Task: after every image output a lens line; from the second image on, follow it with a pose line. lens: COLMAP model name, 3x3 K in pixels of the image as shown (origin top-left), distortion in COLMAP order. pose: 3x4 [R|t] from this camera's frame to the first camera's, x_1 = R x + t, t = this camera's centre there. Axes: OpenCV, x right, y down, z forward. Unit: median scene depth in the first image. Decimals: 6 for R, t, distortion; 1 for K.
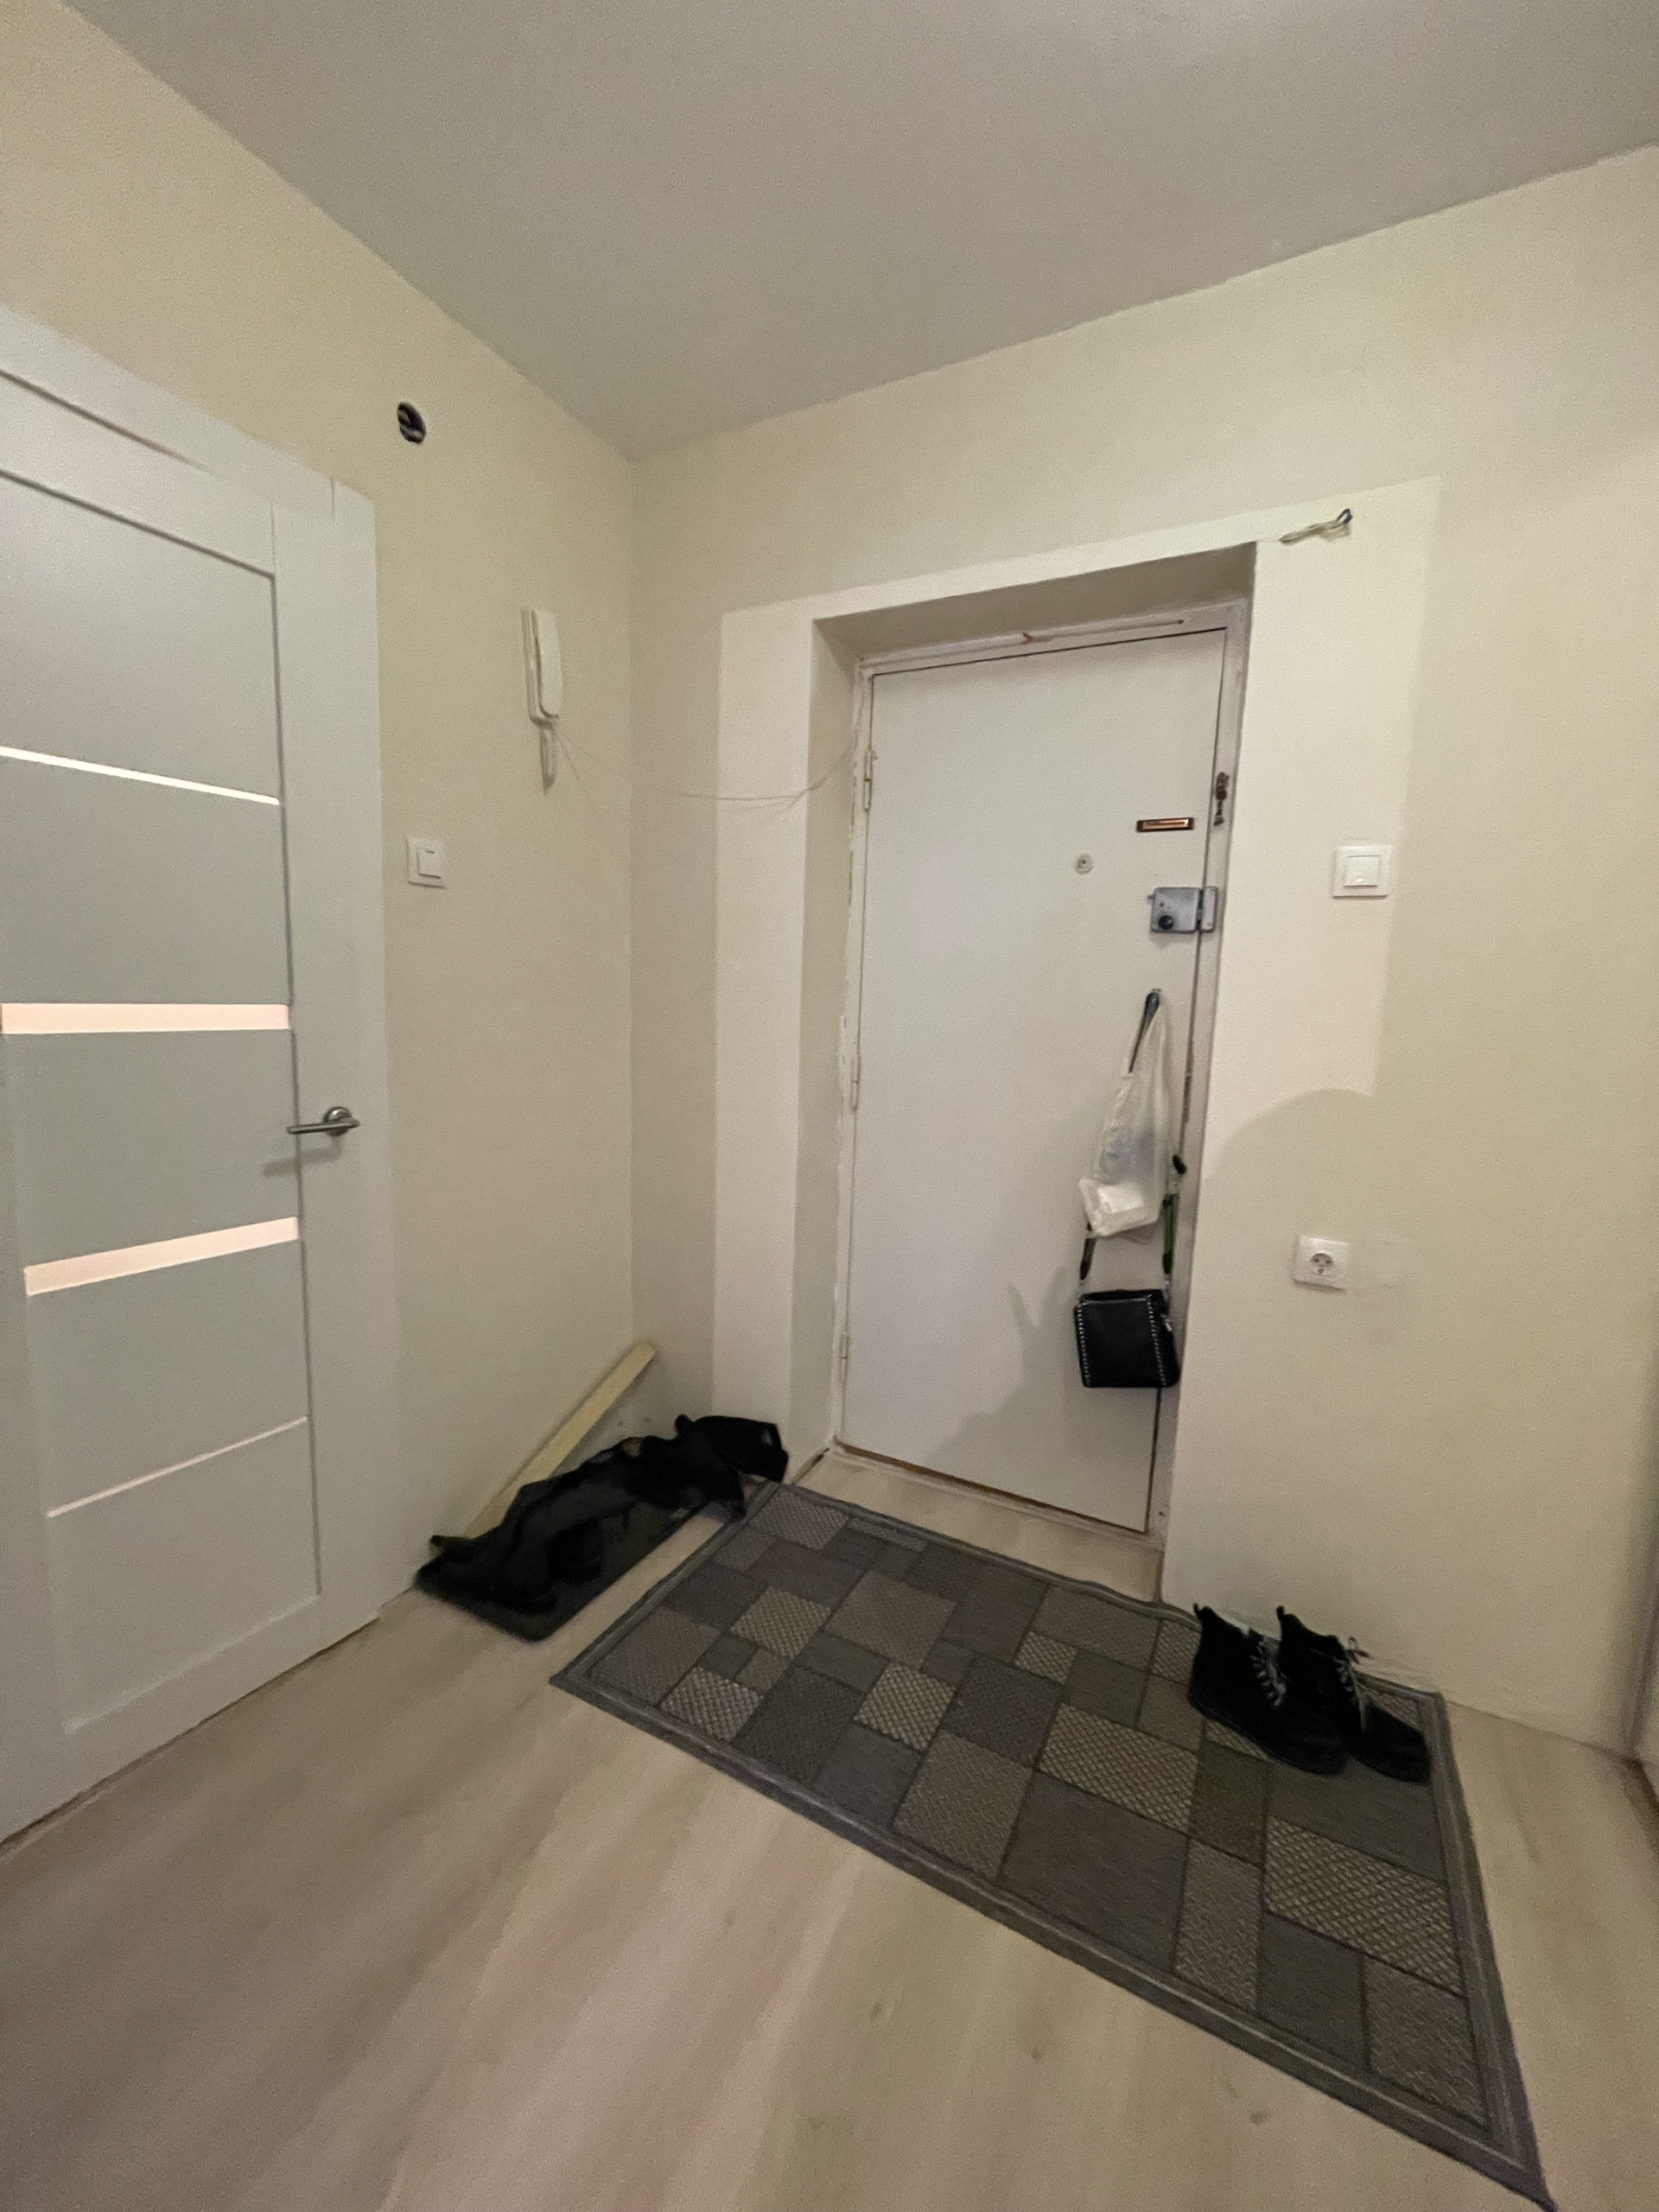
lens RADIAL K [[900.2, 0, 830.3], [0, 900.2, 1108.2], [0, 0, 1]] dist [0.004808, -0.000527]
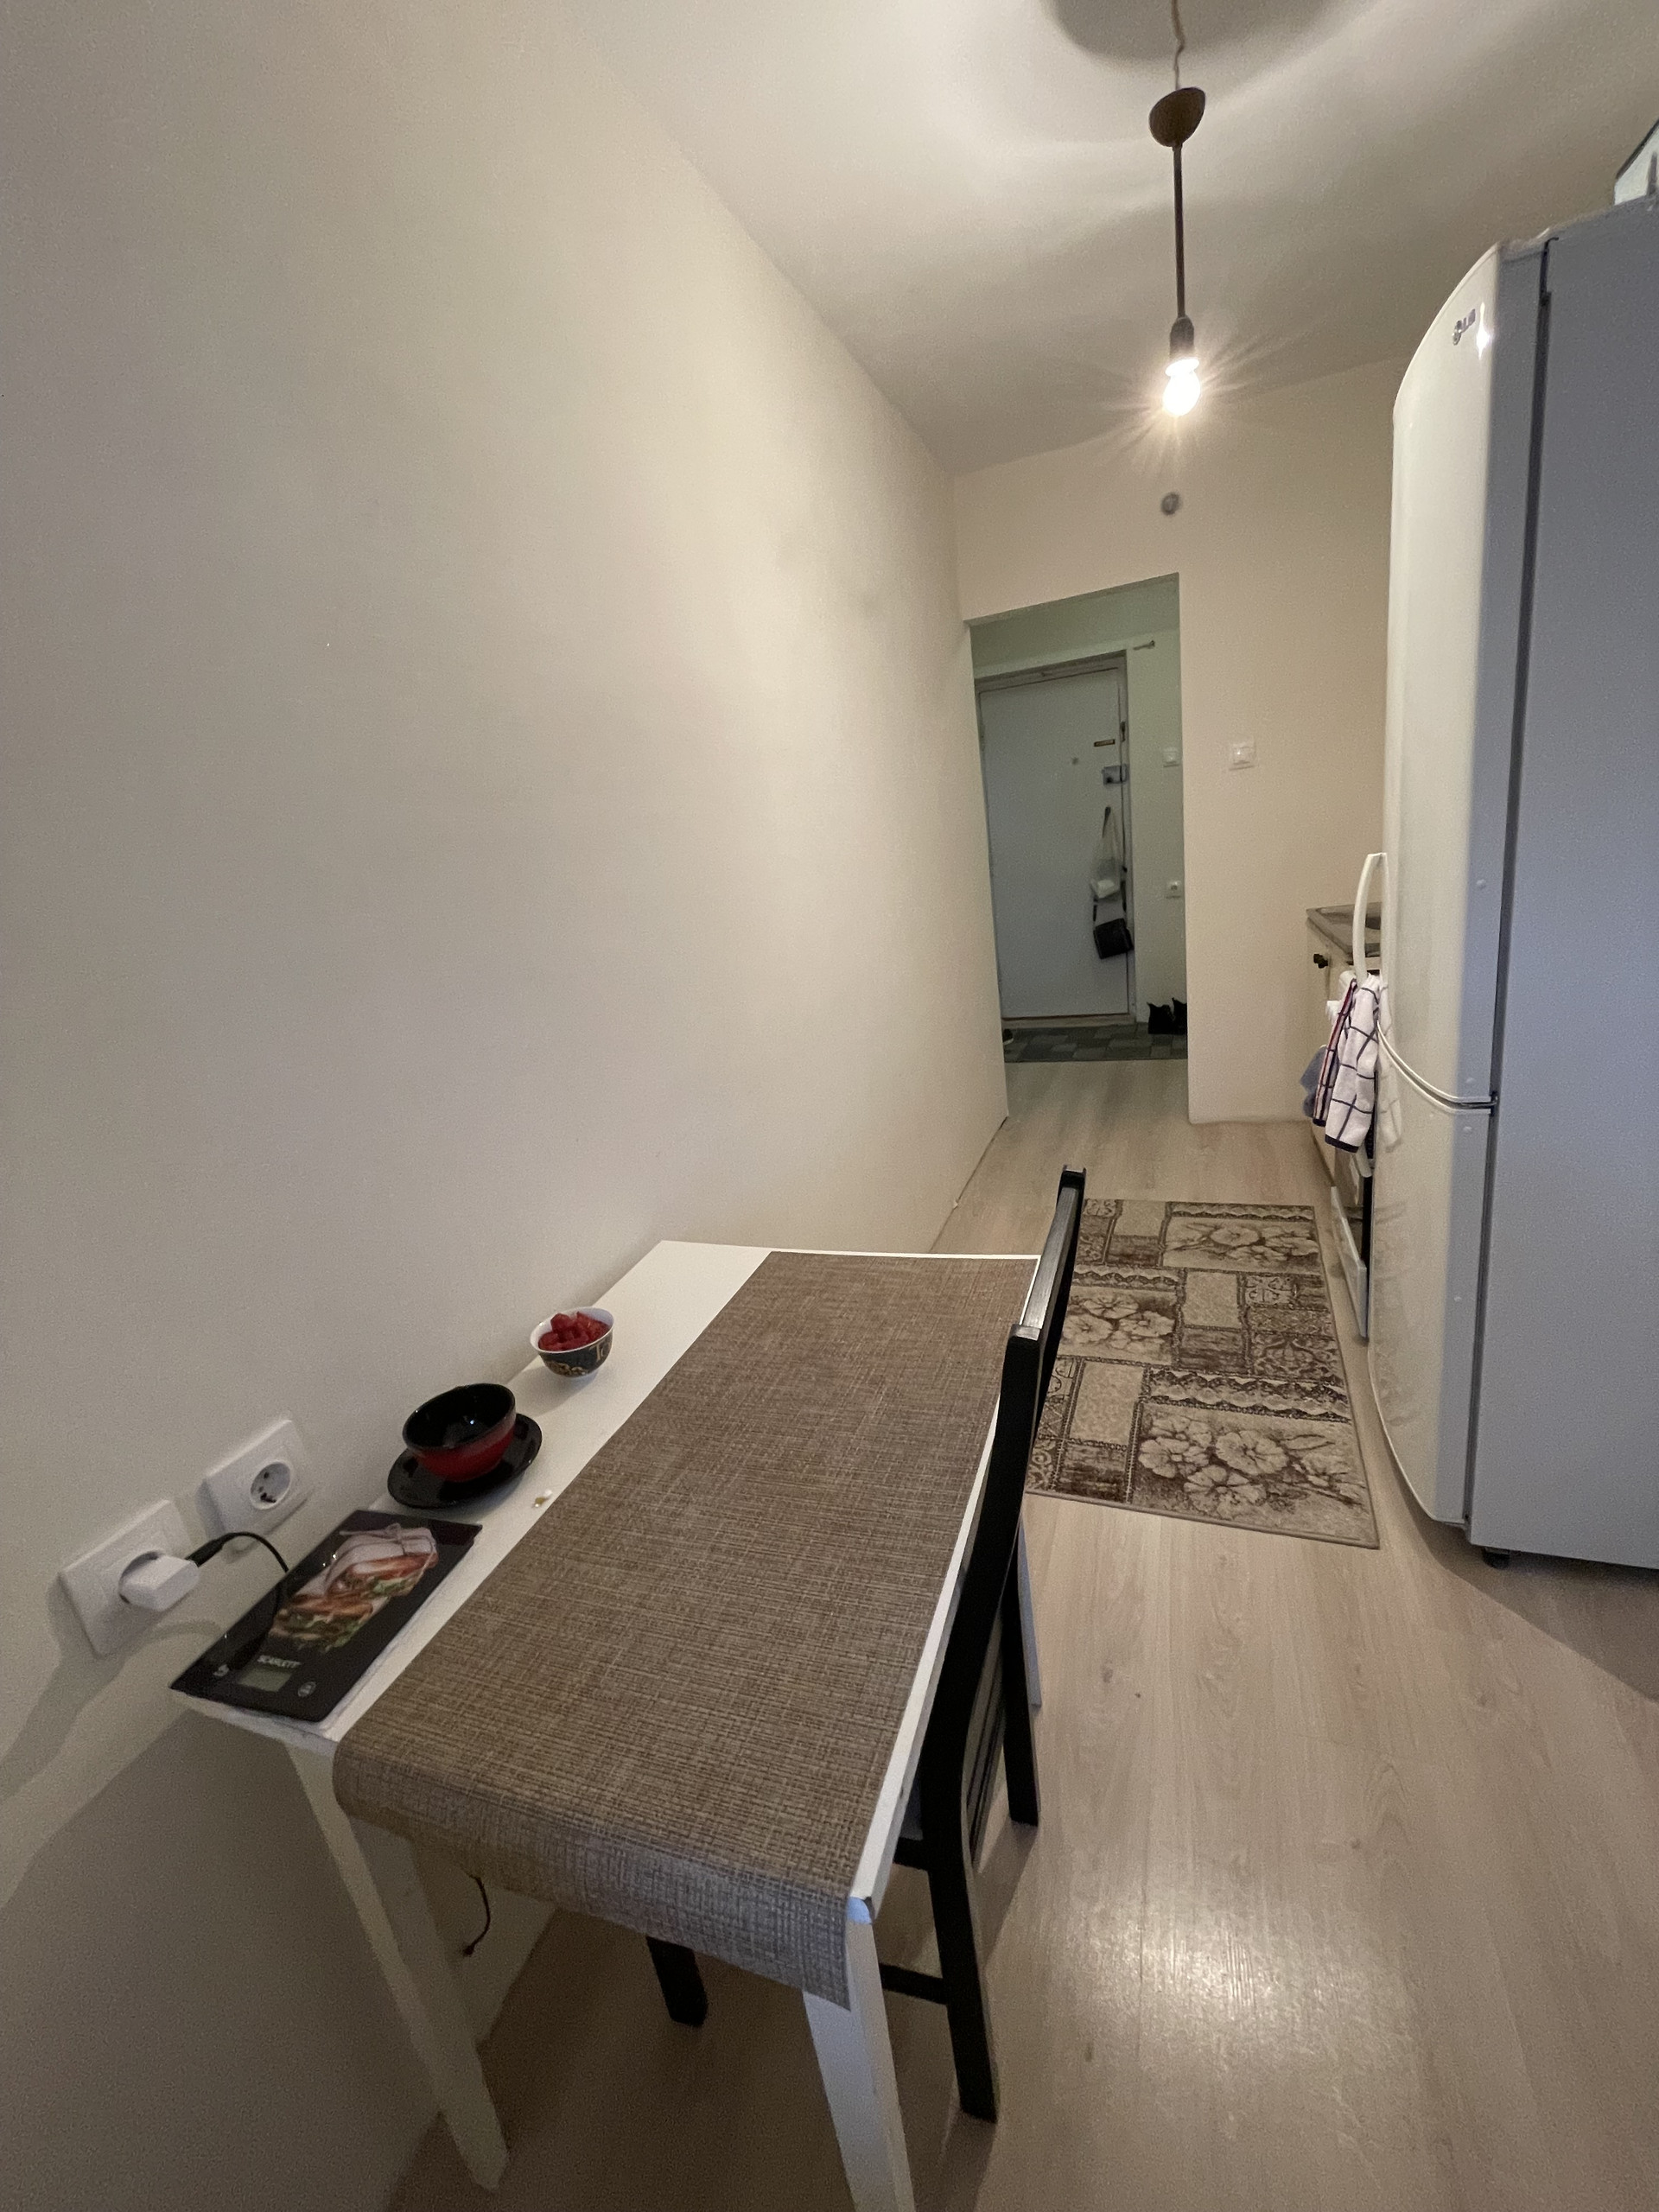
lens RADIAL K [[900.2, 0, 828.9], [0, 900.2, 1100.5], [0, 0, 1]] dist [0.004808, -0.000527]
pose [[0.982678, -0.179106, 0.047590, -0.771557], [0.169661, 0.972785, 0.157811, 0.164395], [-0.074559, -0.147003, 0.986322, -1.784966]]
